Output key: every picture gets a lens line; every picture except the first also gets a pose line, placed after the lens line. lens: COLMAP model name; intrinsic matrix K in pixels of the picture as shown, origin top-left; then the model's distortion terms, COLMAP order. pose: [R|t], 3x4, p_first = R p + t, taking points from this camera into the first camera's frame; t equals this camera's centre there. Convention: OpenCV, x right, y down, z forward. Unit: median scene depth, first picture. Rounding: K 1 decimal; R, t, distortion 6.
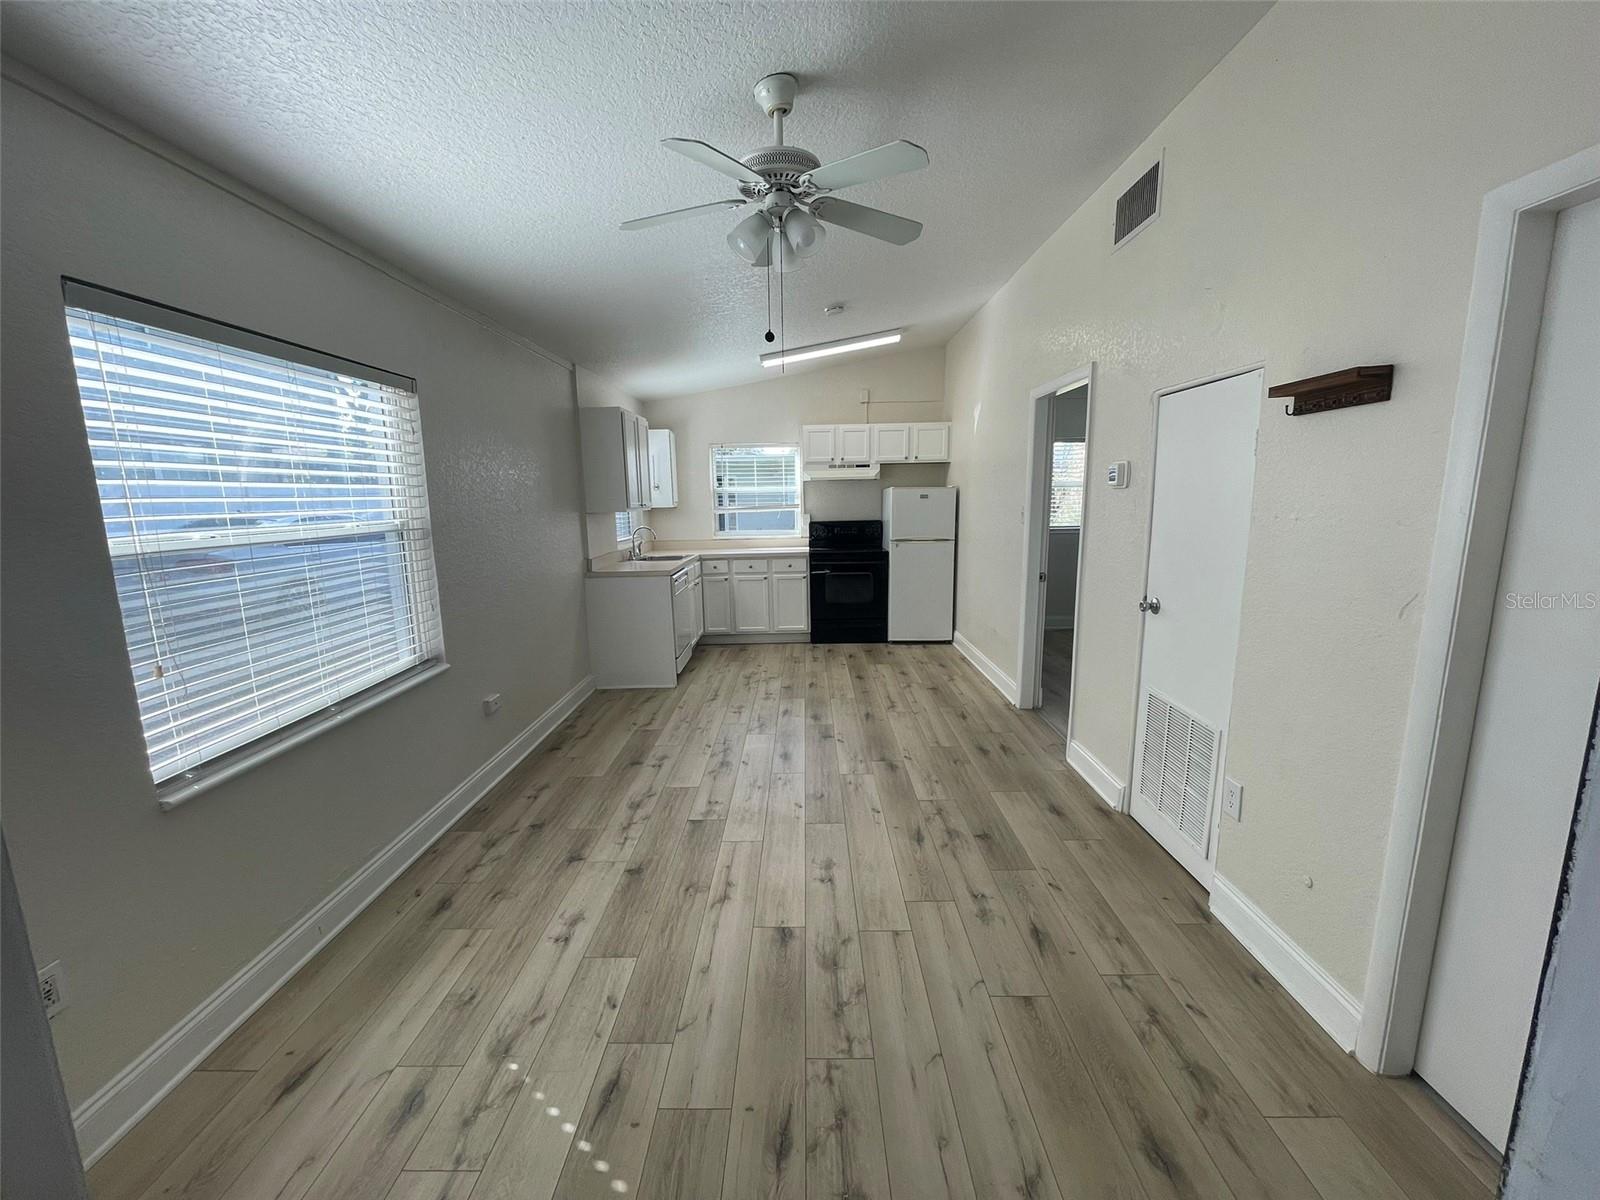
lens RADIAL K [[646.1, 0, 788.8], [0, 646.1, 601.6], [0, 0, 1]] dist [-0.004424, 0.002381]
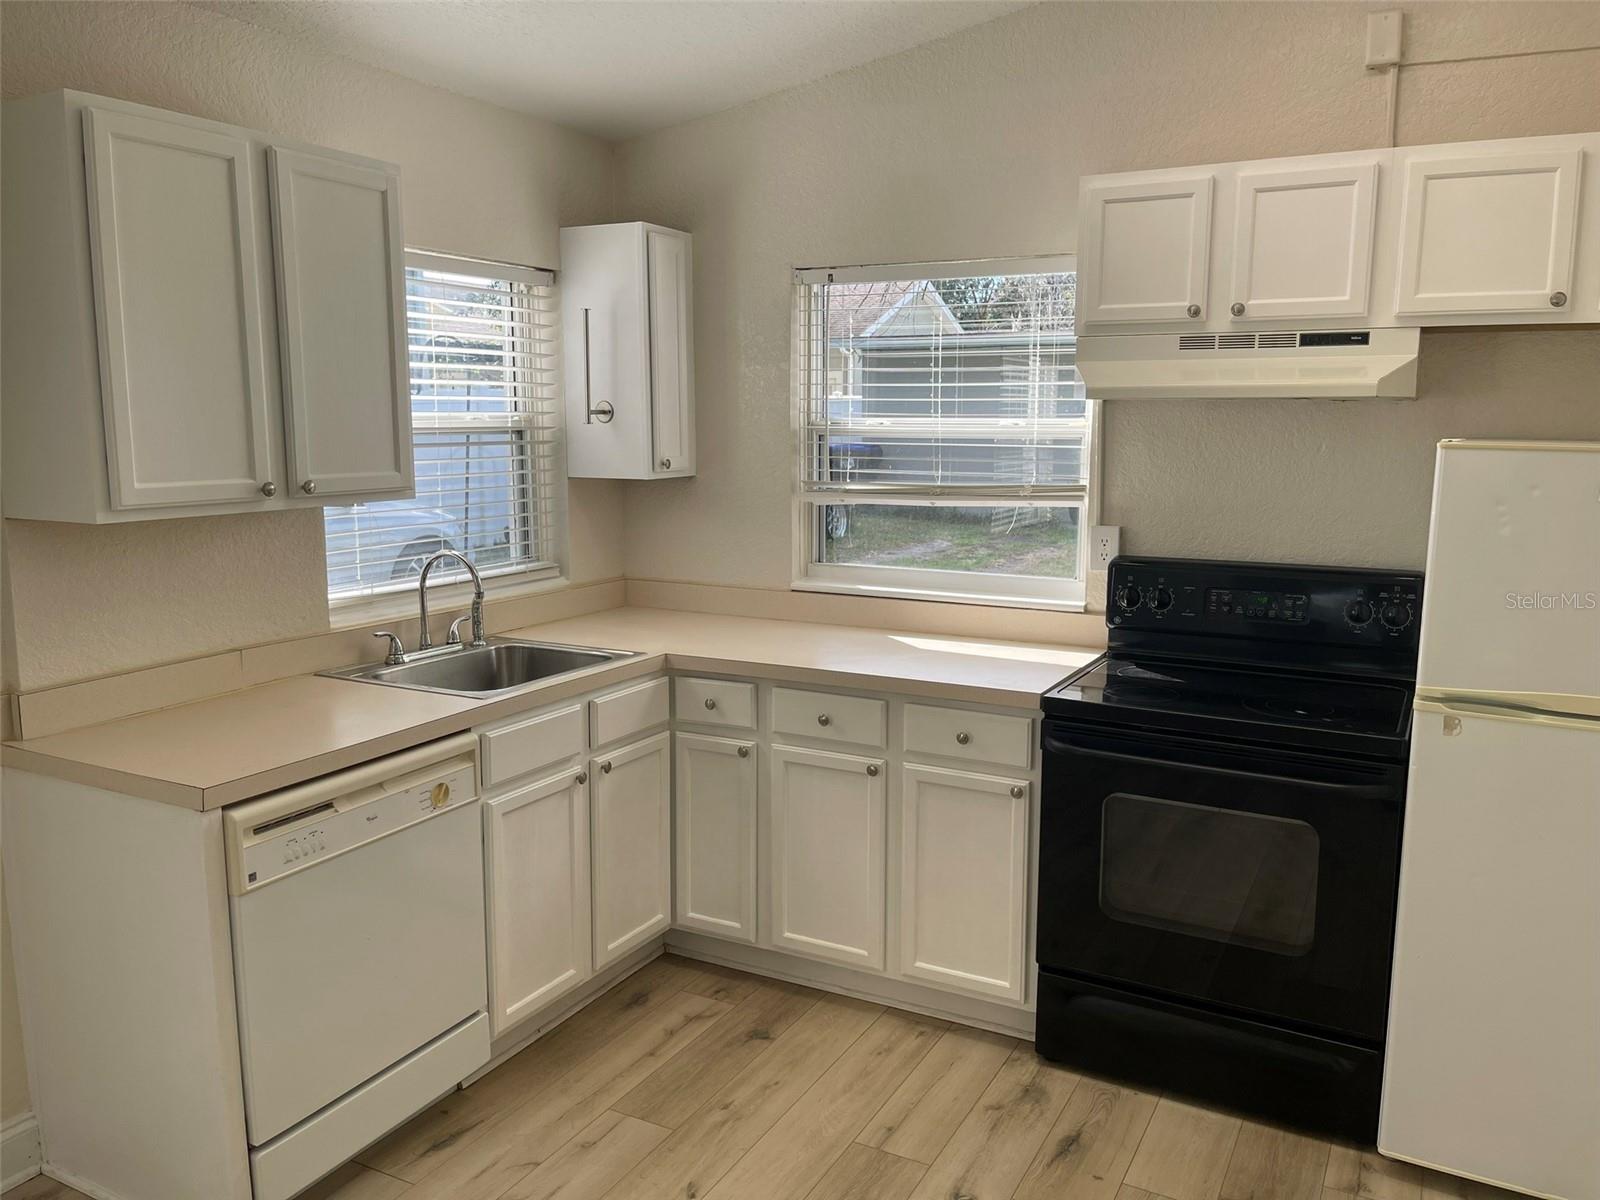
lens RADIAL K [[1204.1, 0, 796.8], [0, 1204.1, 595.4], [0, 0, 1]] dist [0.045281, -0.057249]
pose [[0.893018, 0.087357, -0.441462, 0.112622], [-0.093532, 0.995586, 0.007804, -0.083945], [0.440195, 0.034322, 0.897246, 0.426284]]
